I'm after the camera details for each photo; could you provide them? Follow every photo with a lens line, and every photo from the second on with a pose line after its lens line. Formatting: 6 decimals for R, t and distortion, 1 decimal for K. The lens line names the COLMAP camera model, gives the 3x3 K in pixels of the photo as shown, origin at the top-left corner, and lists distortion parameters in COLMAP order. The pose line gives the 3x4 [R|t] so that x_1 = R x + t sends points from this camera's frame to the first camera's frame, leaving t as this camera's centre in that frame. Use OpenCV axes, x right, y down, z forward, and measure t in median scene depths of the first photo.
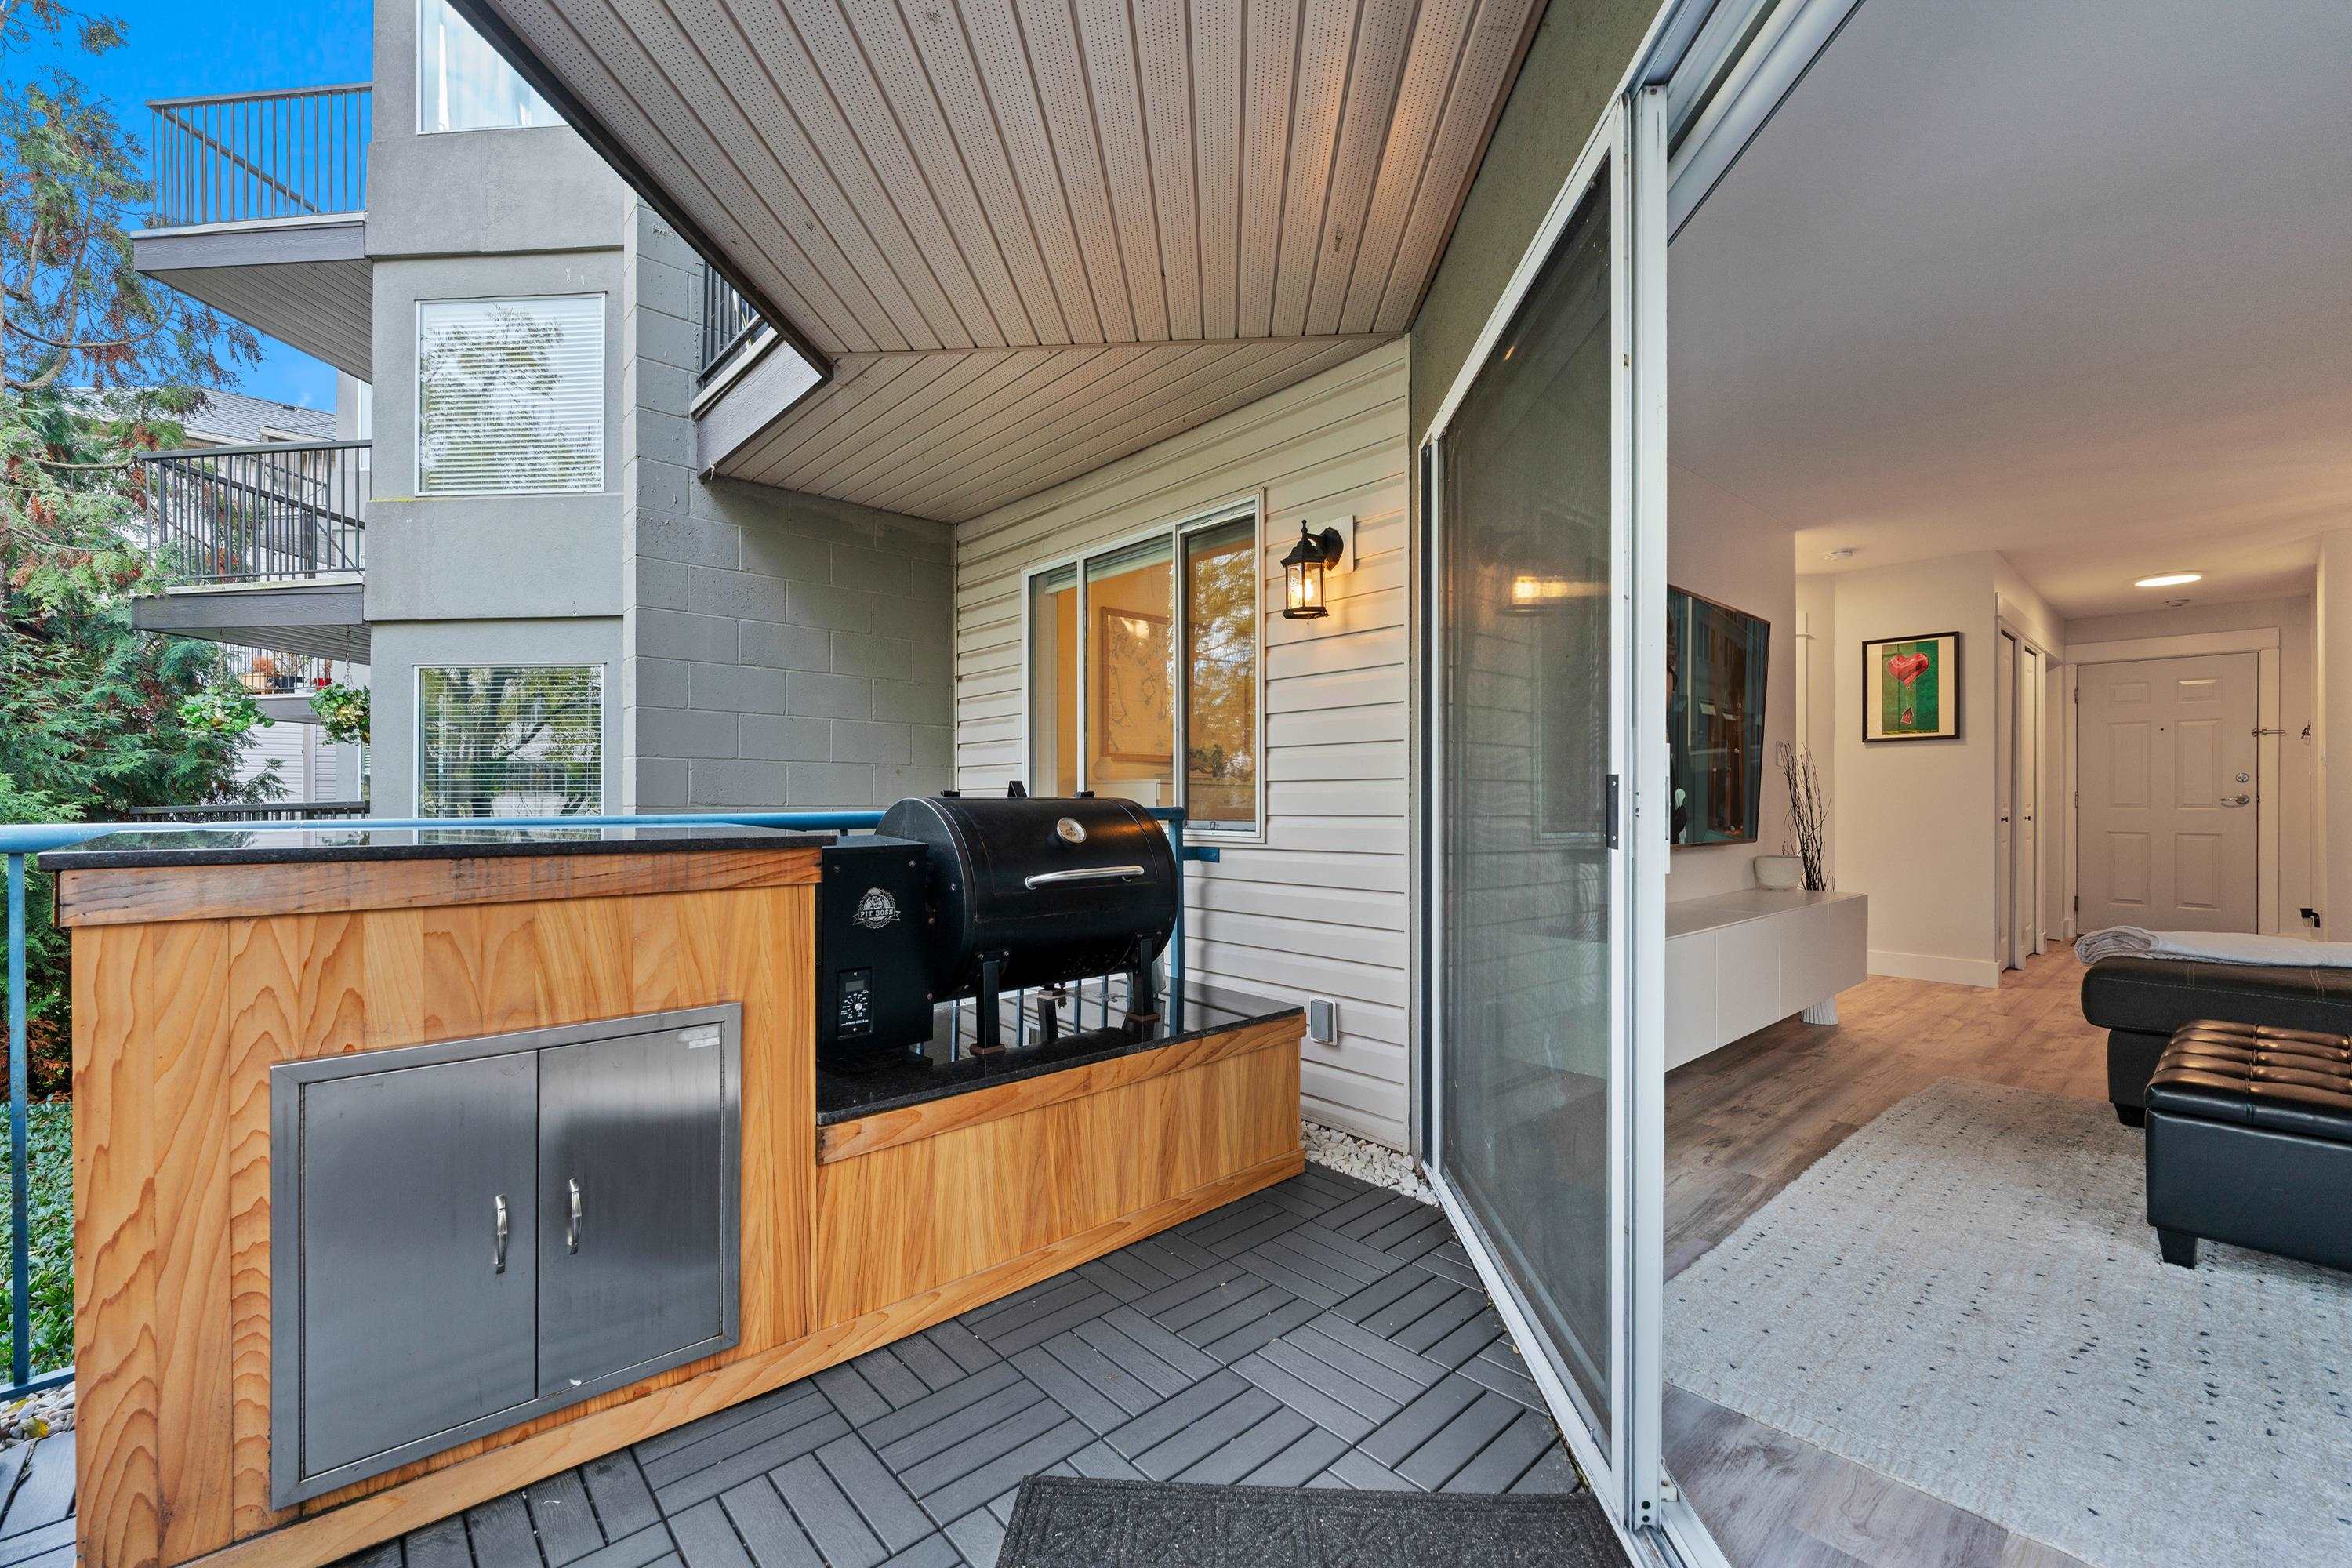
lens RADIAL K [[972.8, 0, 1167.3], [0, 972.8, 793.5], [0, 0, 1]] dist [-0.002417, -0.000490]
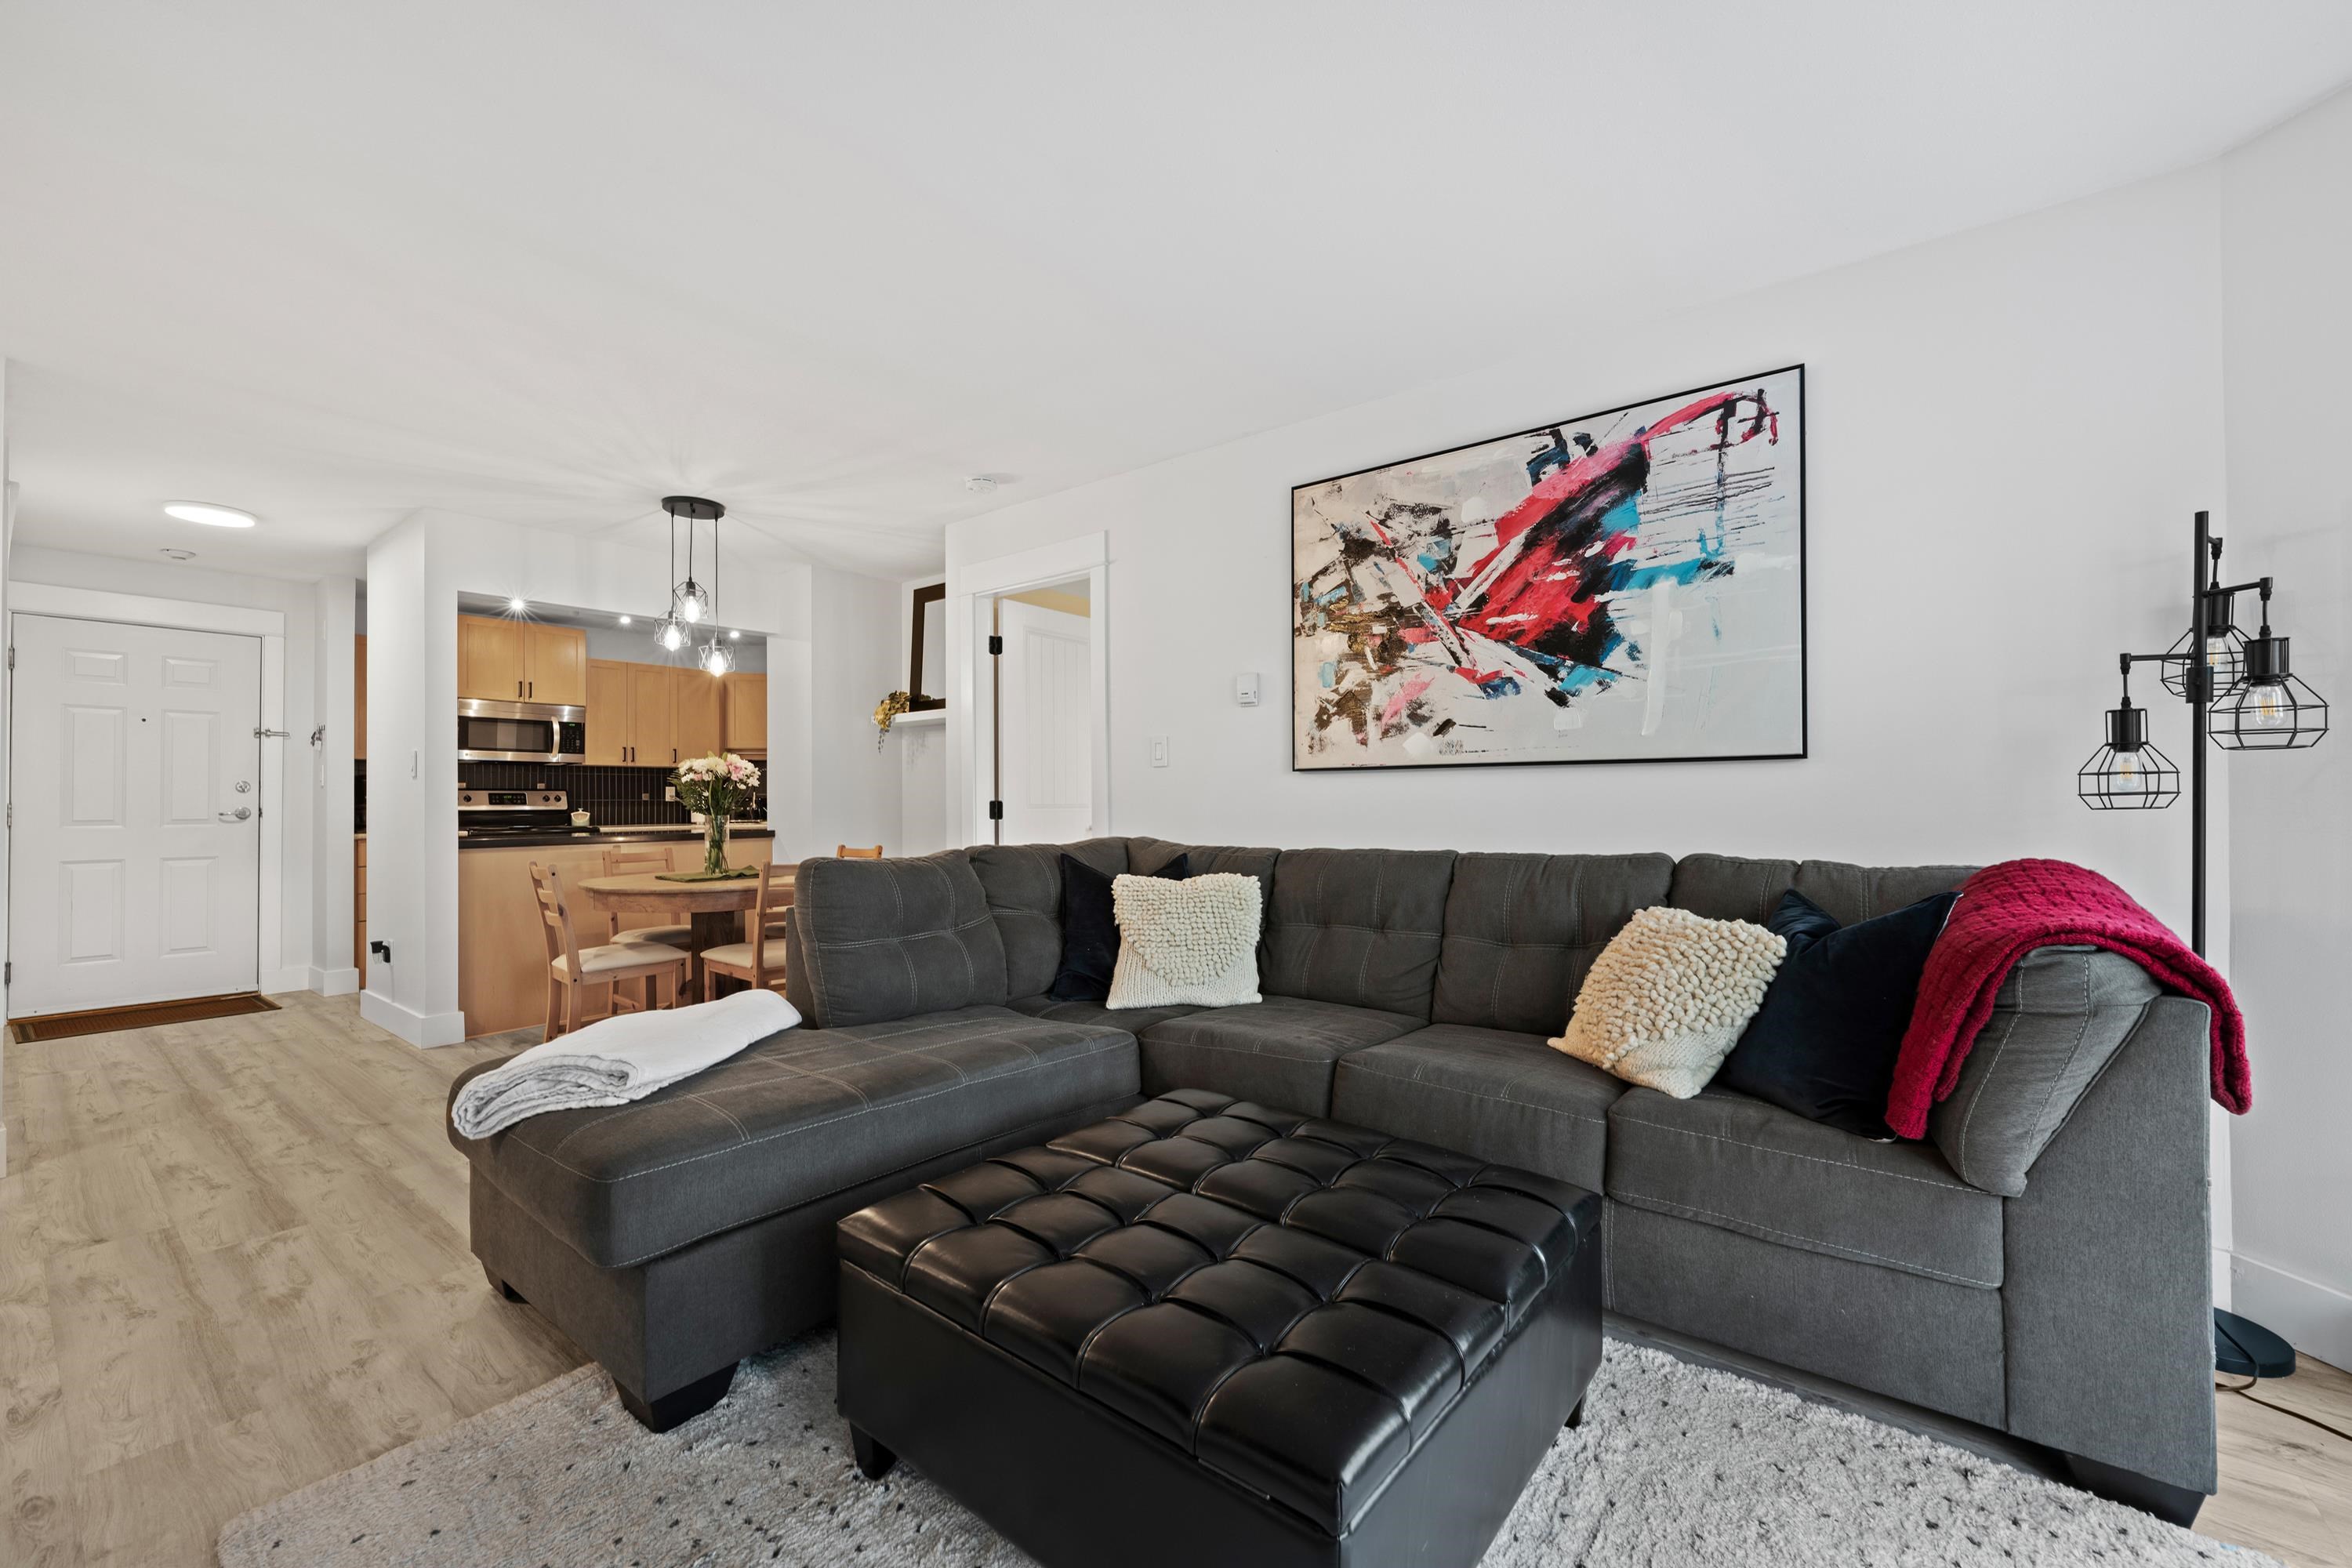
lens RADIAL K [[941.4, 0, 1172.3], [0, 941.4, 796.5], [0, 0, 1]] dist [-0.000942, -0.000482]
pose [[-0.172711, 0.006363, 0.984952, 0.428924], [-0.003795, 0.999967, -0.007126, -0.012374], [-0.984965, -0.004968, -0.172682, 0.840956]]
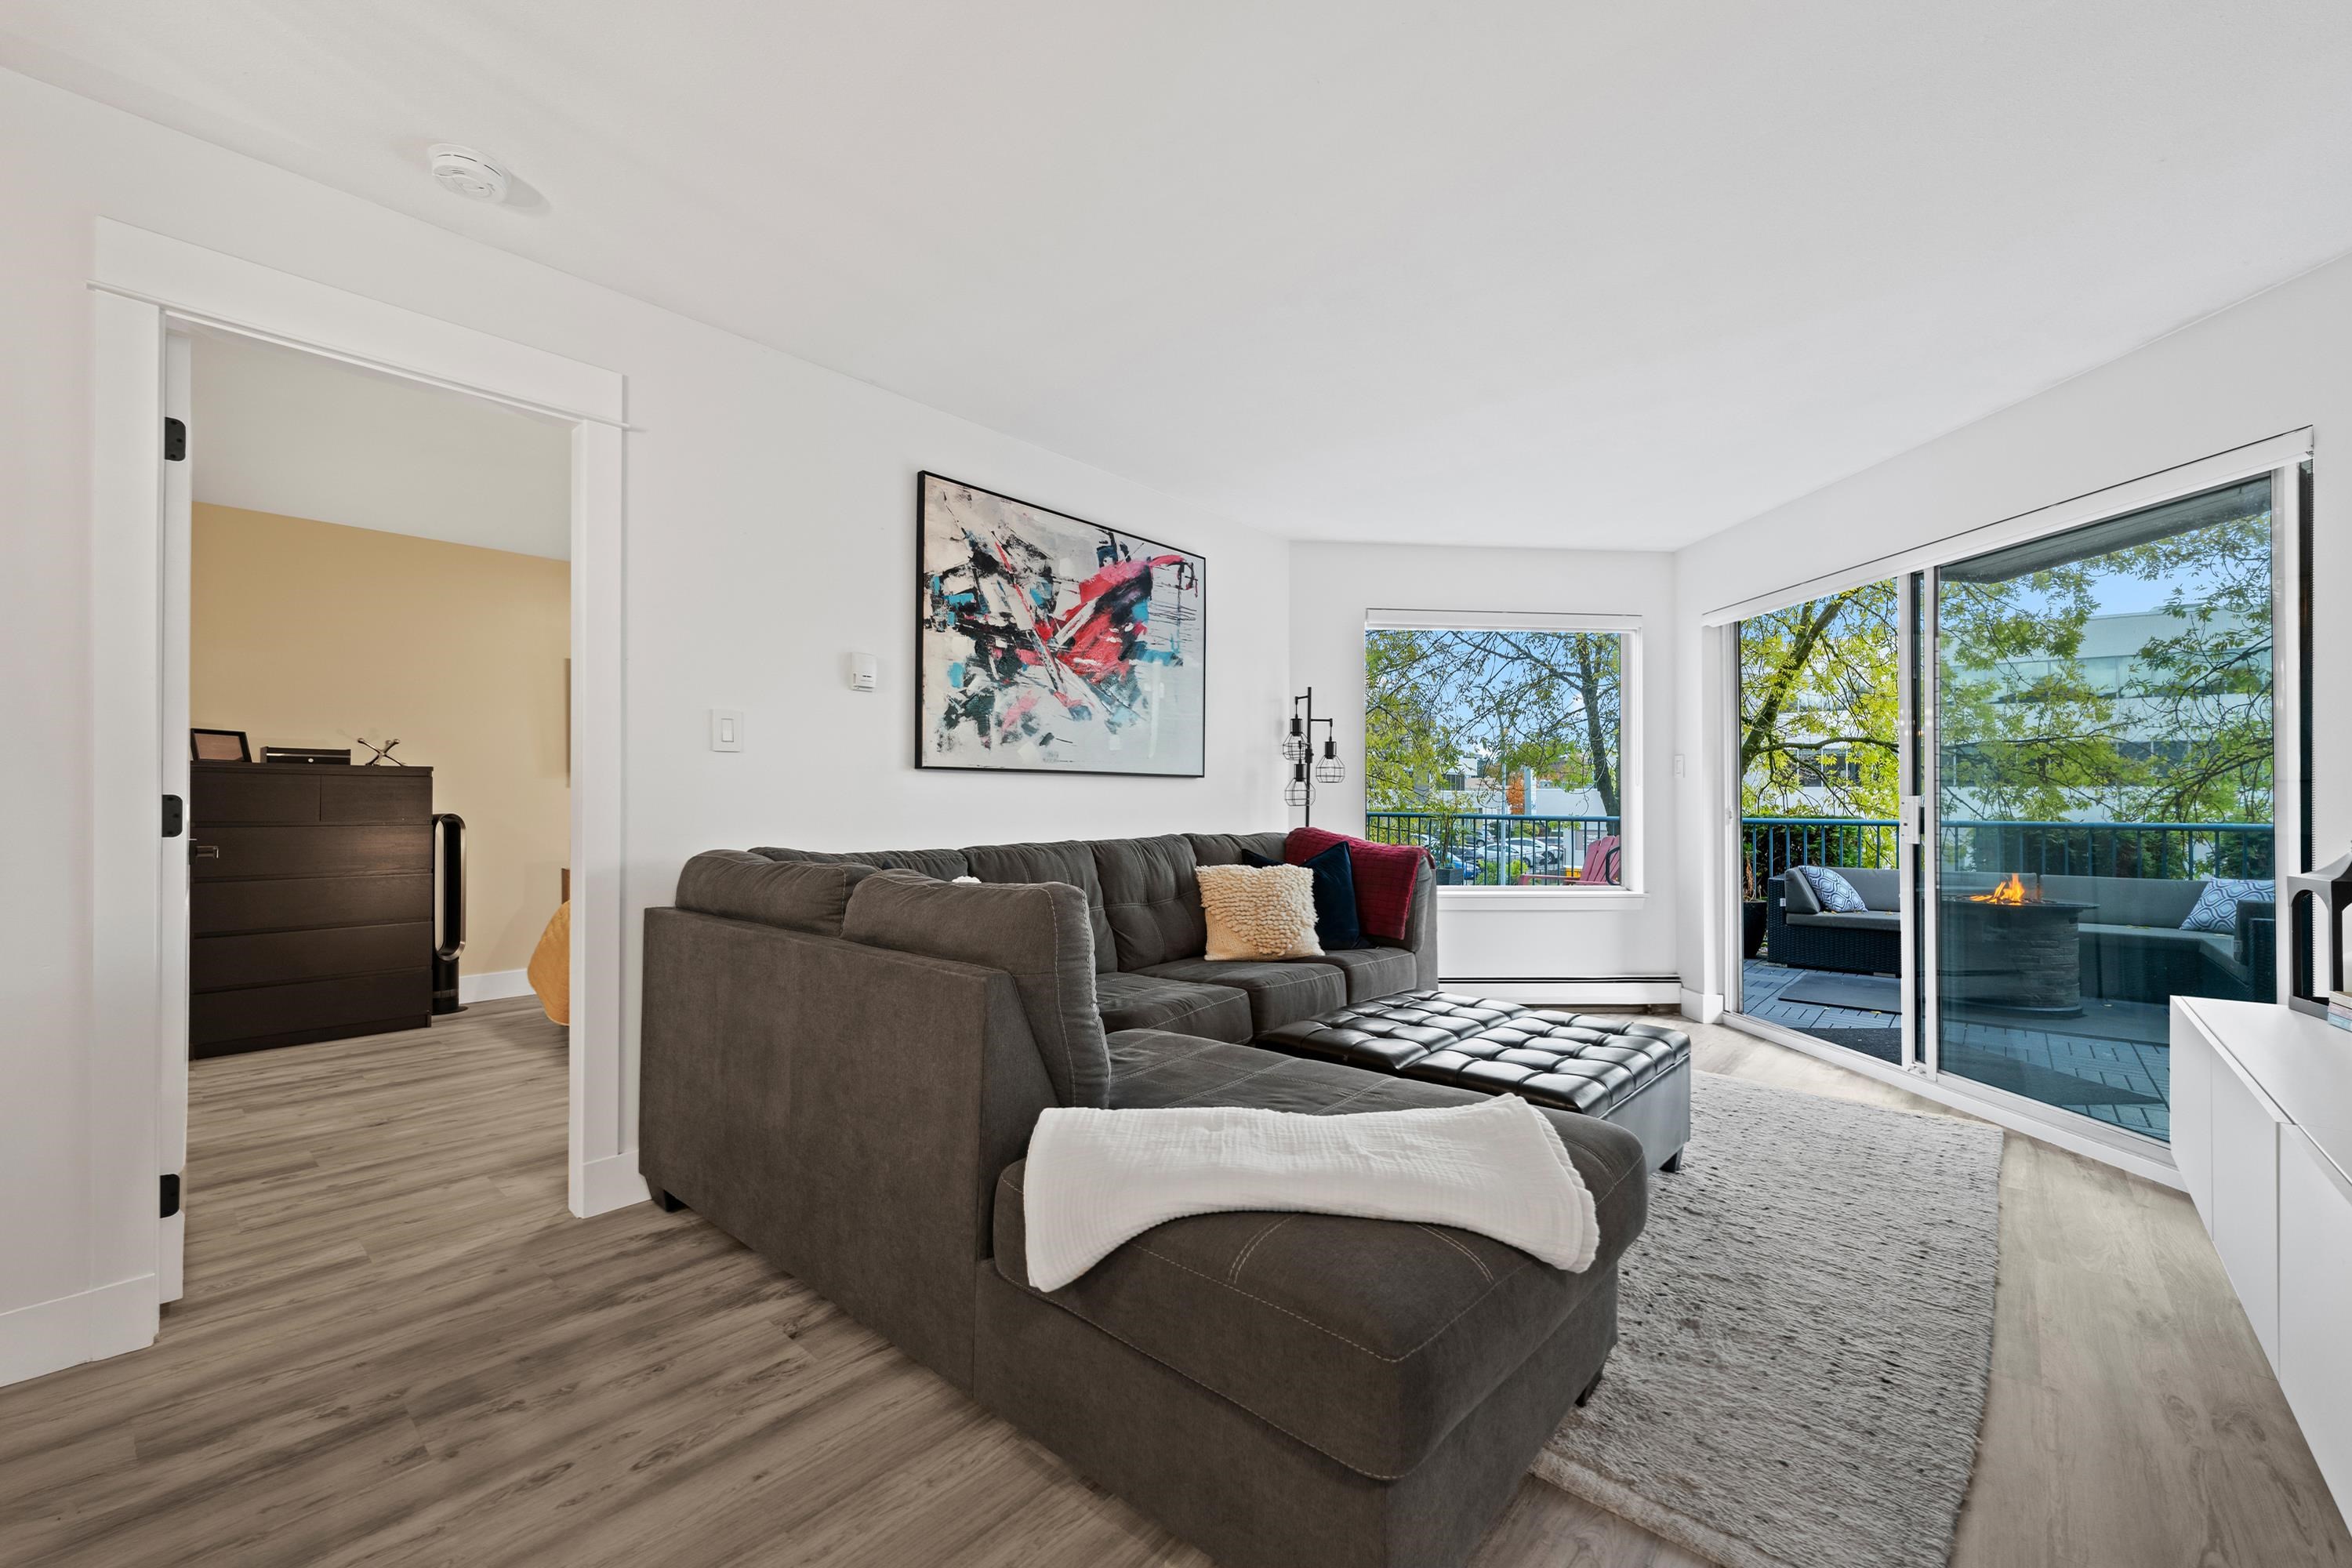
lens RADIAL K [[955.8, 0, 1165.2], [0, 955.8, 791.8], [0, 0, 1]] dist [0.000327, -0.000452]
pose [[-0.992208, -0.003707, -0.124539, 1.391366], [-0.001675, 0.999864, -0.016422, -0.007330], [0.124583, -0.016085, -0.992079, 1.631706]]
